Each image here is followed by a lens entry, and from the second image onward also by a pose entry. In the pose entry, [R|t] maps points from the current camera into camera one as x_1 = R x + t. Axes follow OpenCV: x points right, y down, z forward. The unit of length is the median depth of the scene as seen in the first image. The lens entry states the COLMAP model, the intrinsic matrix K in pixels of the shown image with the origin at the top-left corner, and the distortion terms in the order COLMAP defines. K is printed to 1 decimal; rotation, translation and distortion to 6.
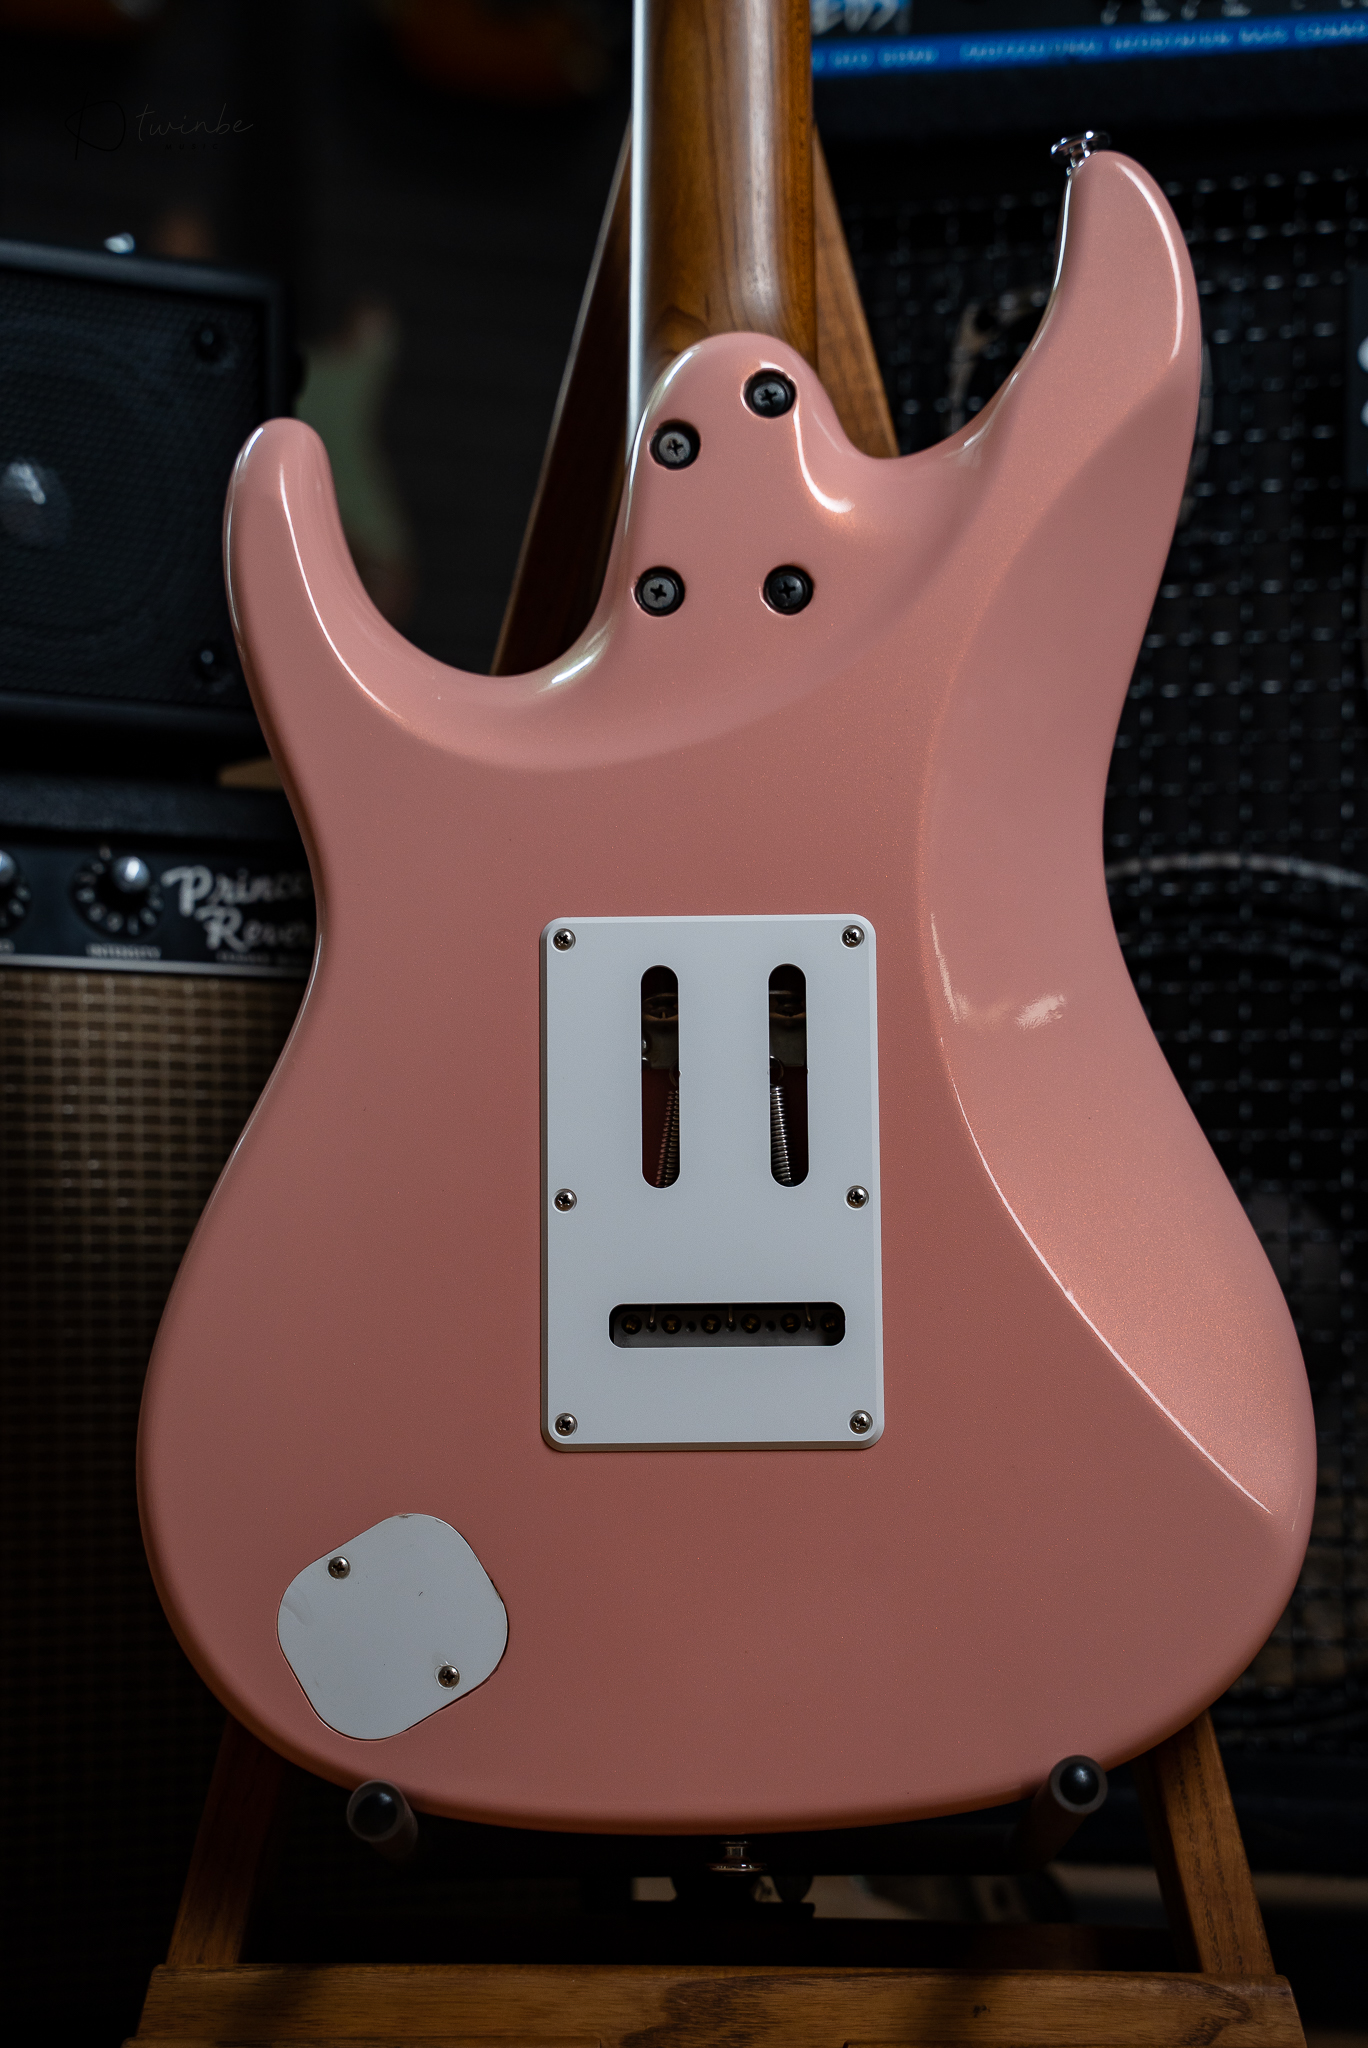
lens RADIAL K [[4173.5, 0, 680.5], [0, 4173.5, 1058.0], [0, 0, 1]] dist [0.263125, 0.229923]
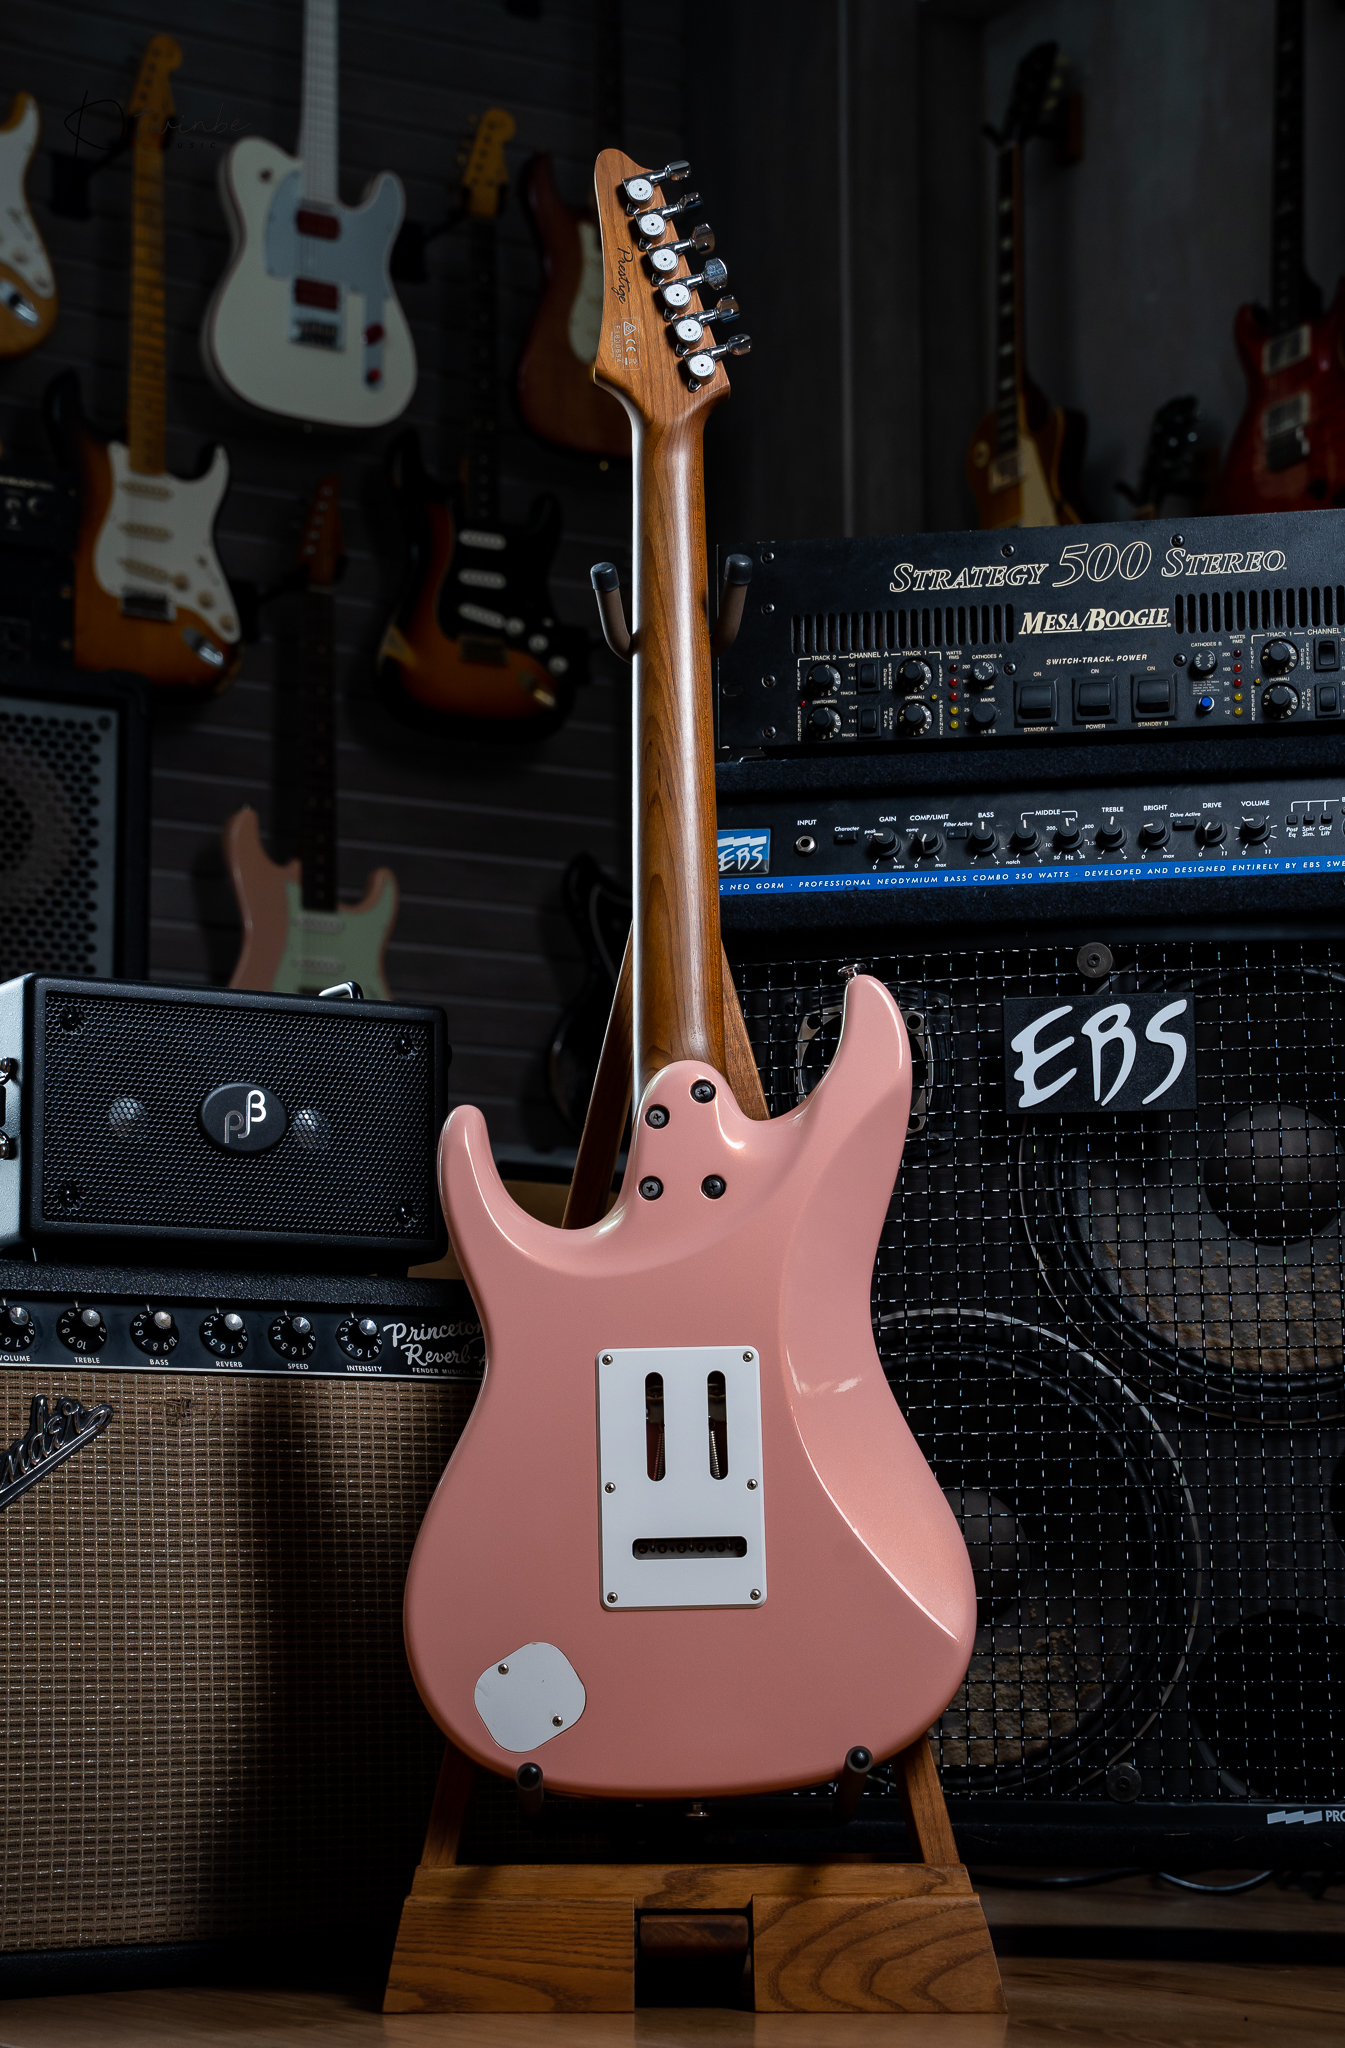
lens RADIAL K [[3950.8, 0, 654.9], [0, 3950.8, 1047.6], [0, 0, 1]] dist [0.238502, 0.050806]
pose [[0.999801, -0.010488, 0.016955, -0.034236], [0.012149, 0.994805, -0.101072, 0.014916], [-0.015807, 0.101258, 0.994735, -0.906408]]
